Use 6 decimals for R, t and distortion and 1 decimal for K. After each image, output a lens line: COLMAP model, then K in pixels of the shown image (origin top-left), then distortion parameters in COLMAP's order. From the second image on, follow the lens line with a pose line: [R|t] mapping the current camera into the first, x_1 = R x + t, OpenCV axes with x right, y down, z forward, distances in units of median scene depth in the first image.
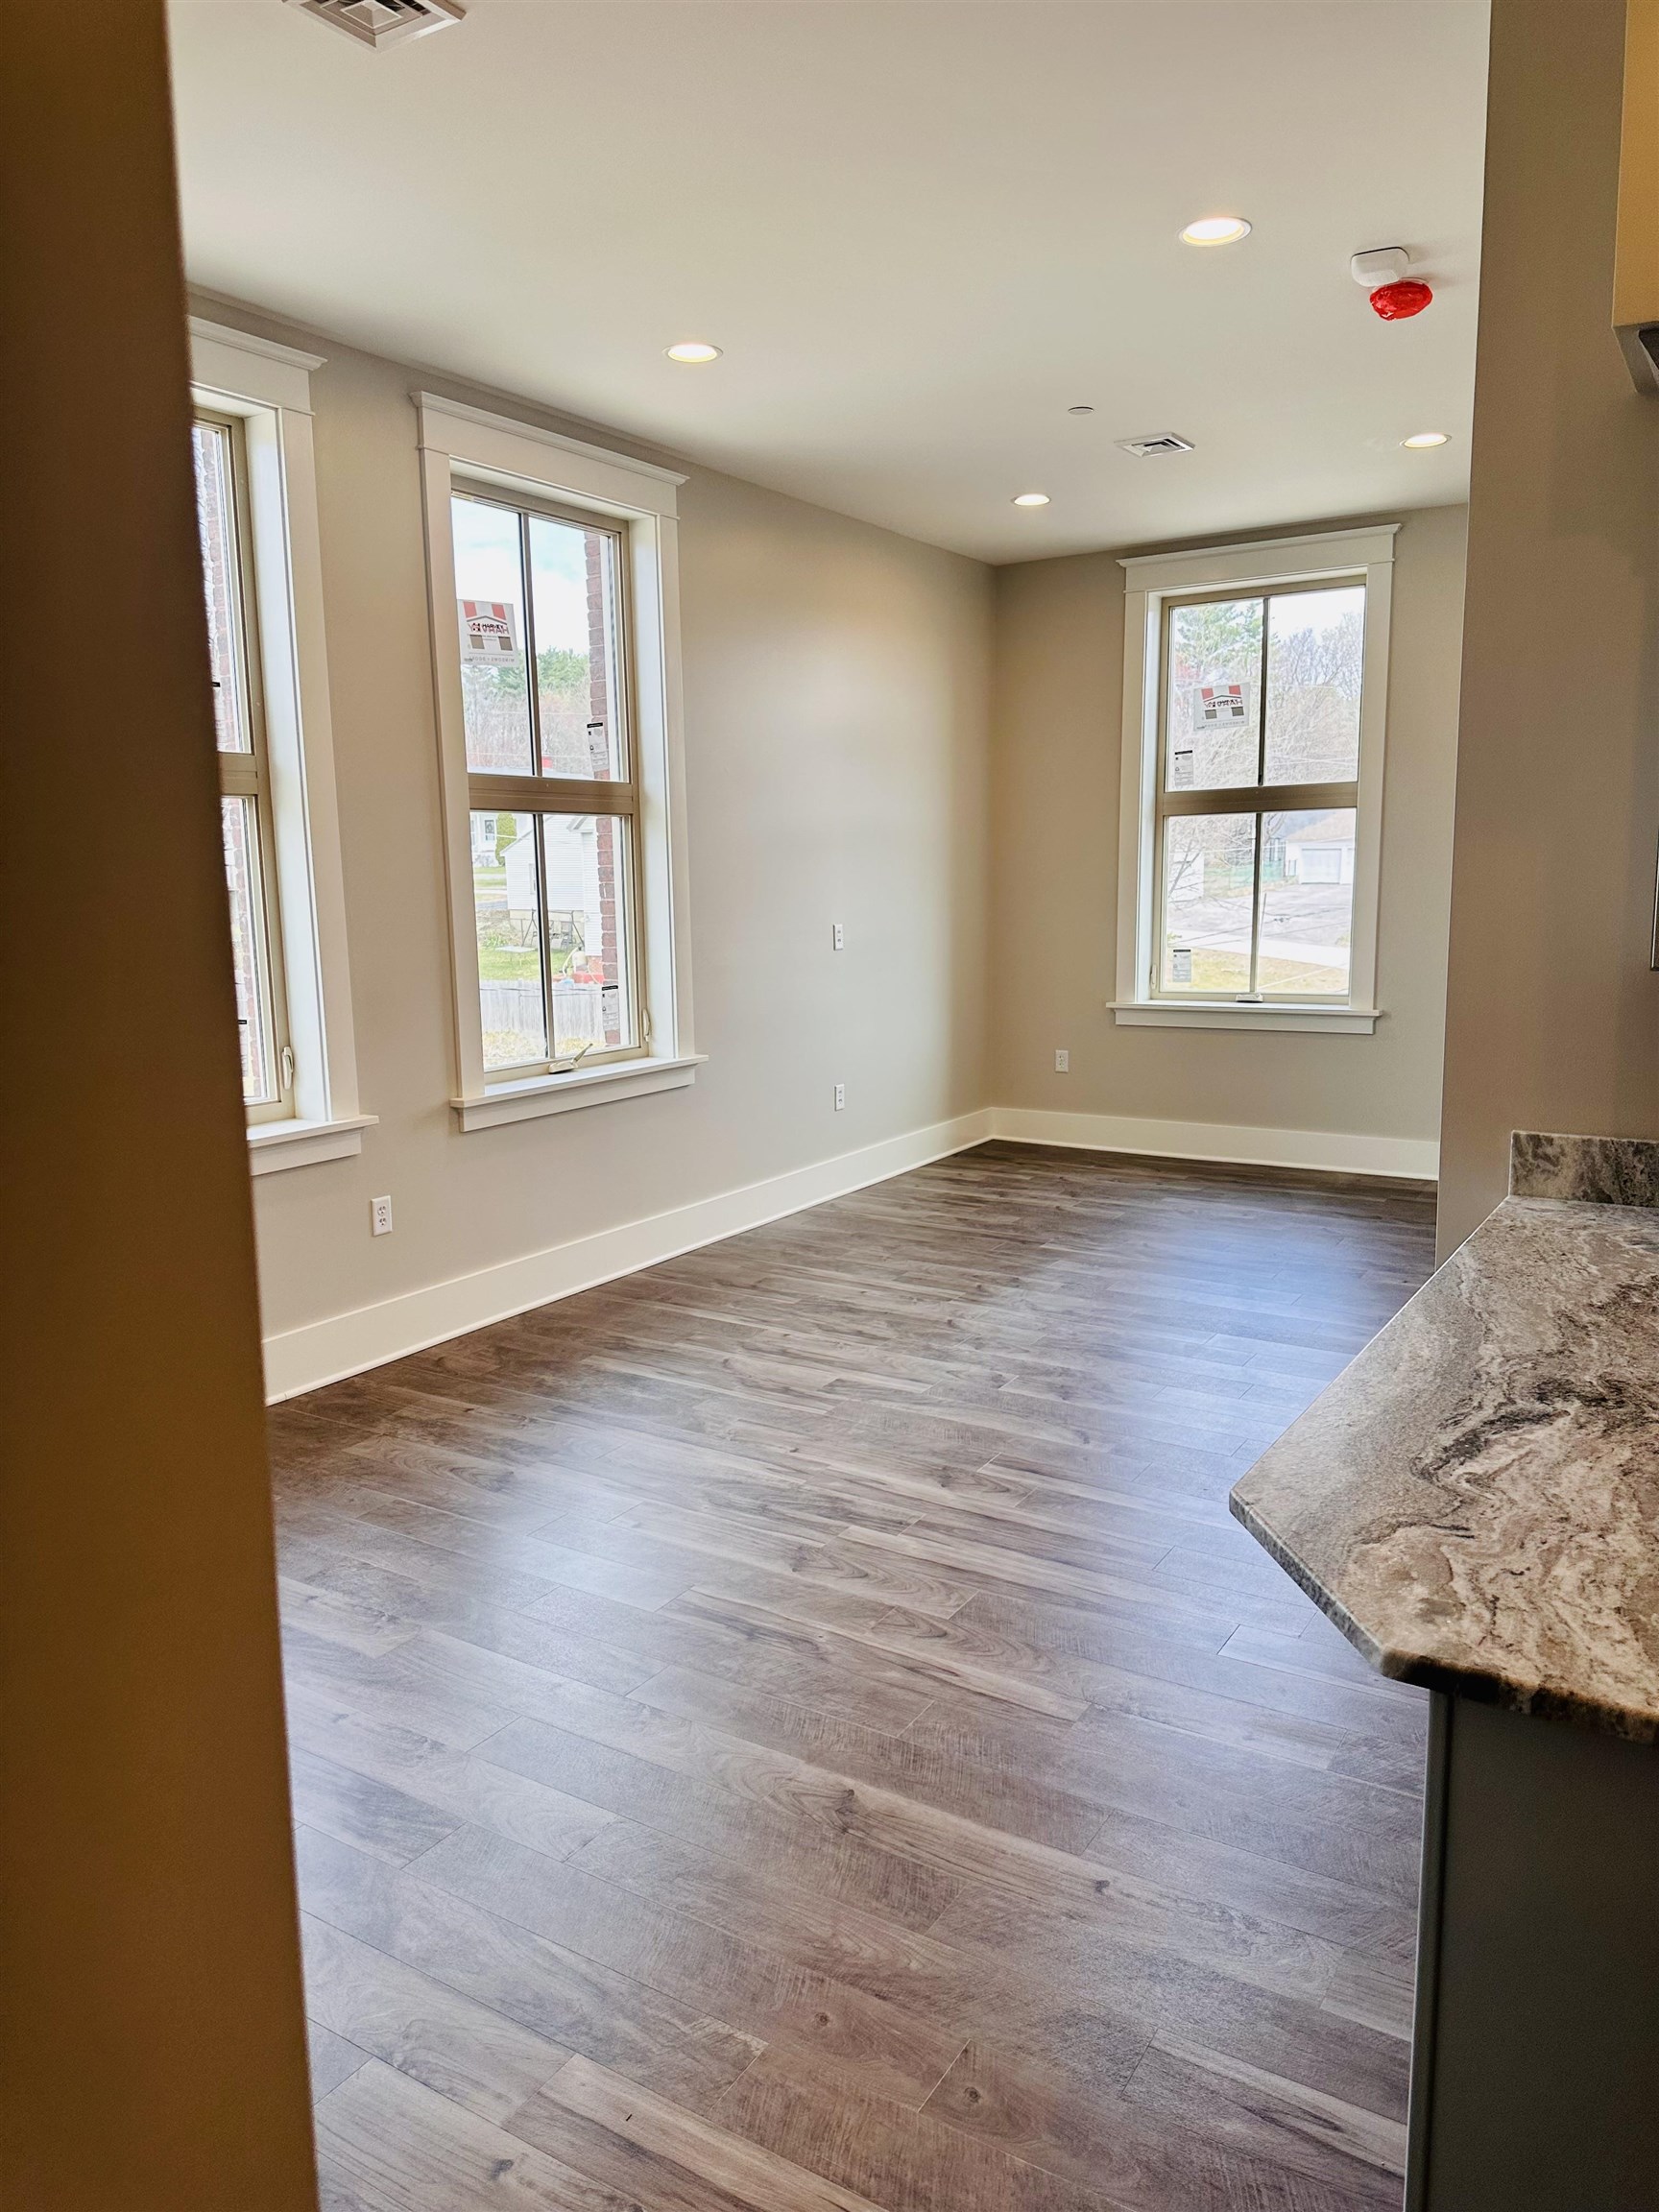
lens RADIAL K [[1557.0, 0, 811.3], [0, 1557.0, 1096.8], [0, 0, 1]] dist [0.046618, -0.053988]
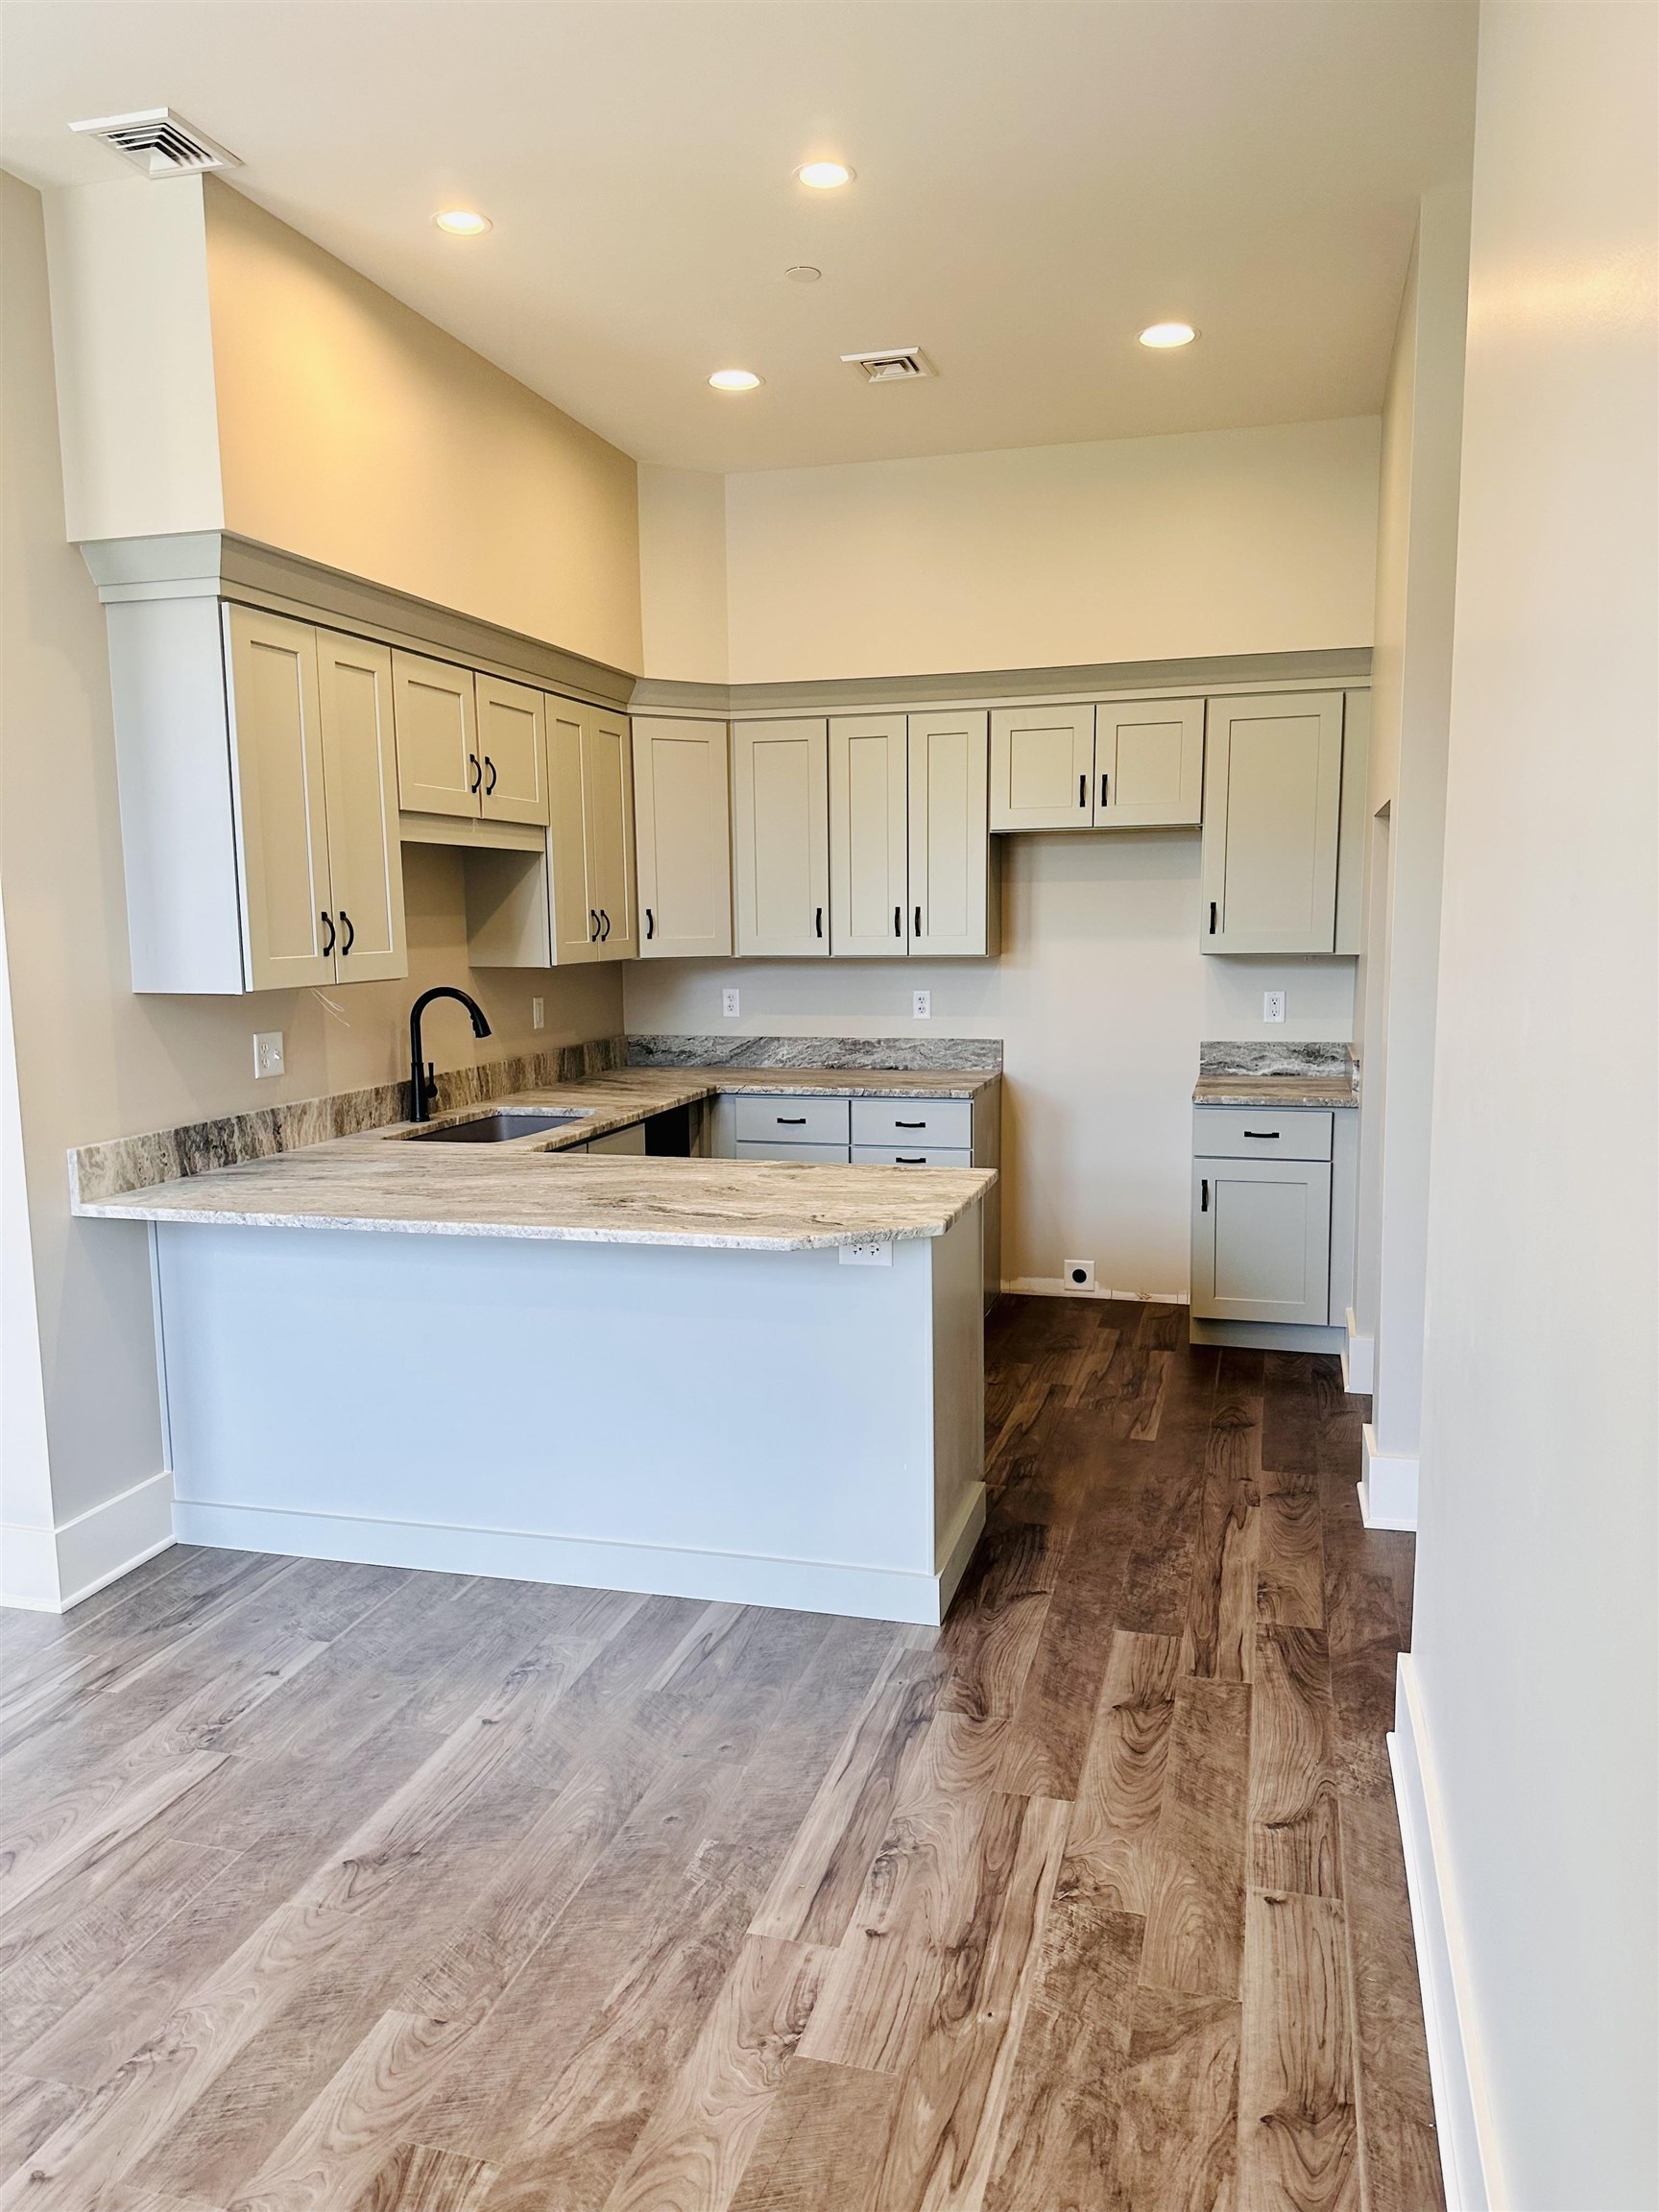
lens RADIAL K [[1557.0, 0, 850.1], [0, 1557.0, 1118.1], [0, 0, 1]] dist [0.046618, -0.053988]
pose [[-0.294181, -0.112392, 0.949118, -0.252064], [0.156905, 0.973909, 0.163961, -0.030925], [-0.942782, 0.197155, -0.268871, 0.236726]]
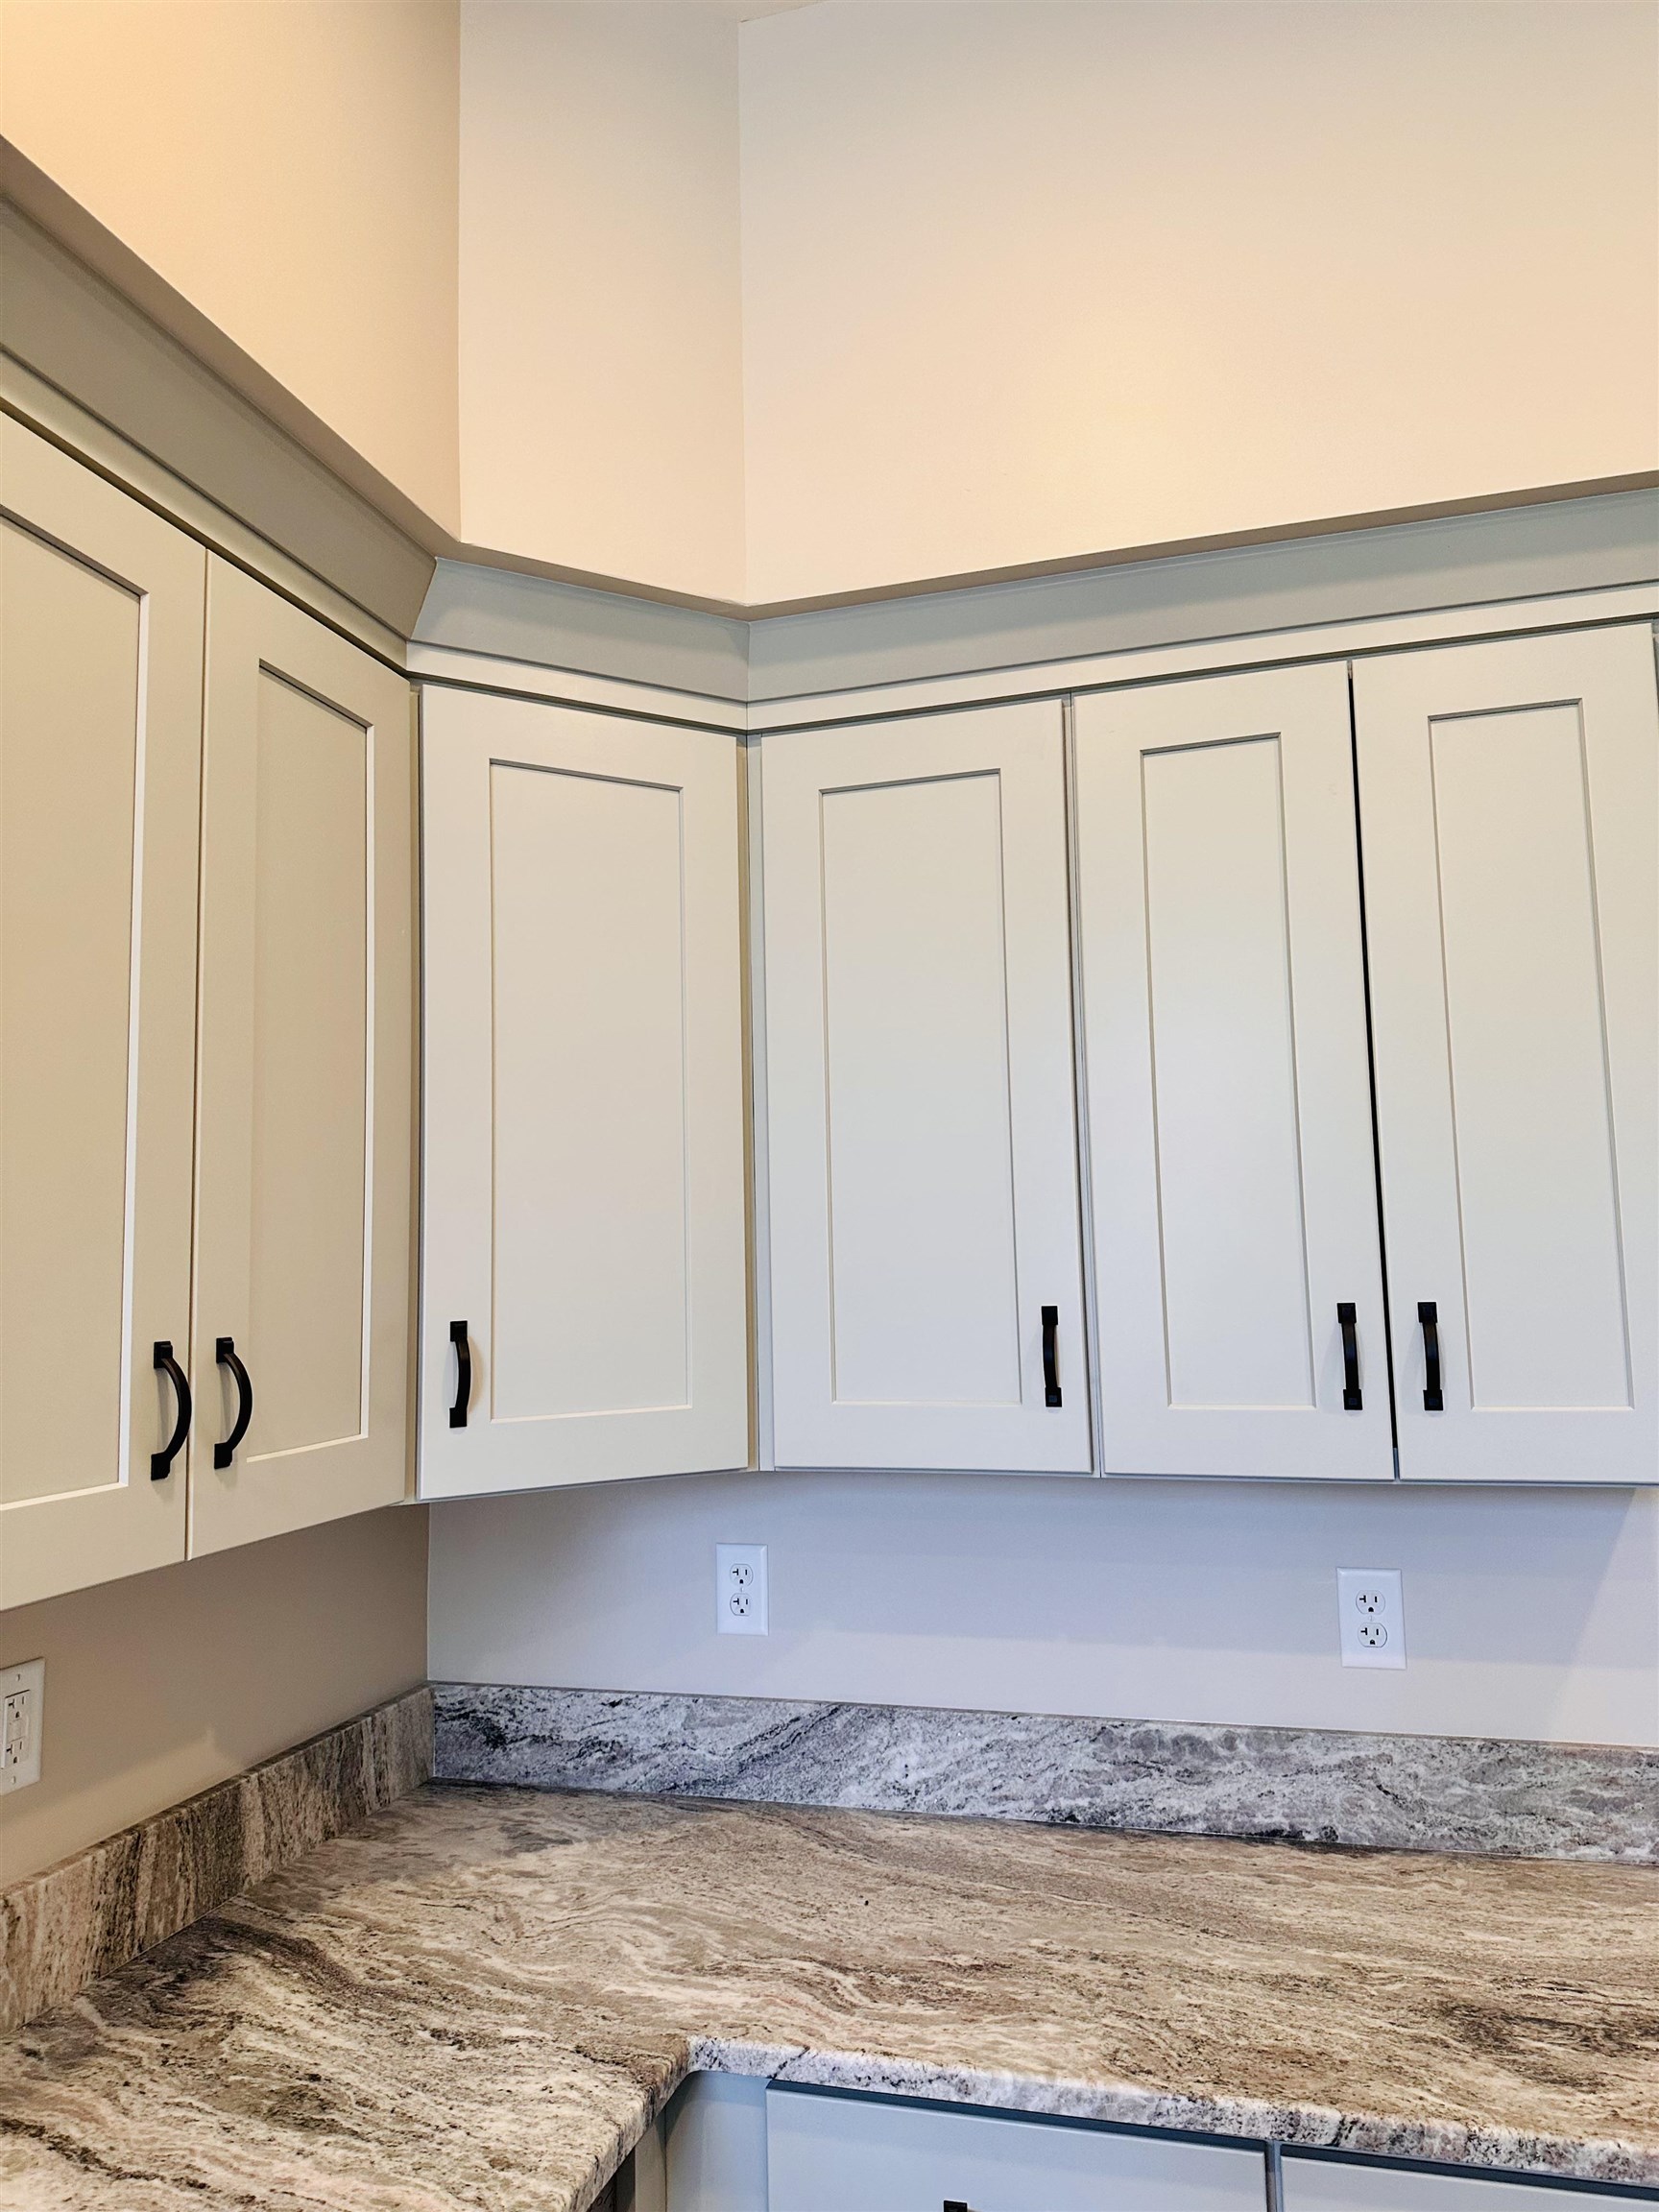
lens RADIAL K [[1557.0, 0, 817.9], [0, 1557.0, 1088.8], [0, 0, 1]] dist [0.046618, -0.053988]
pose [[-0.277060, 0.130128, 0.952000, 0.163386], [0.170528, 0.981718, -0.084561, -0.026837], [-0.945599, 0.138915, -0.294185, 0.144279]]
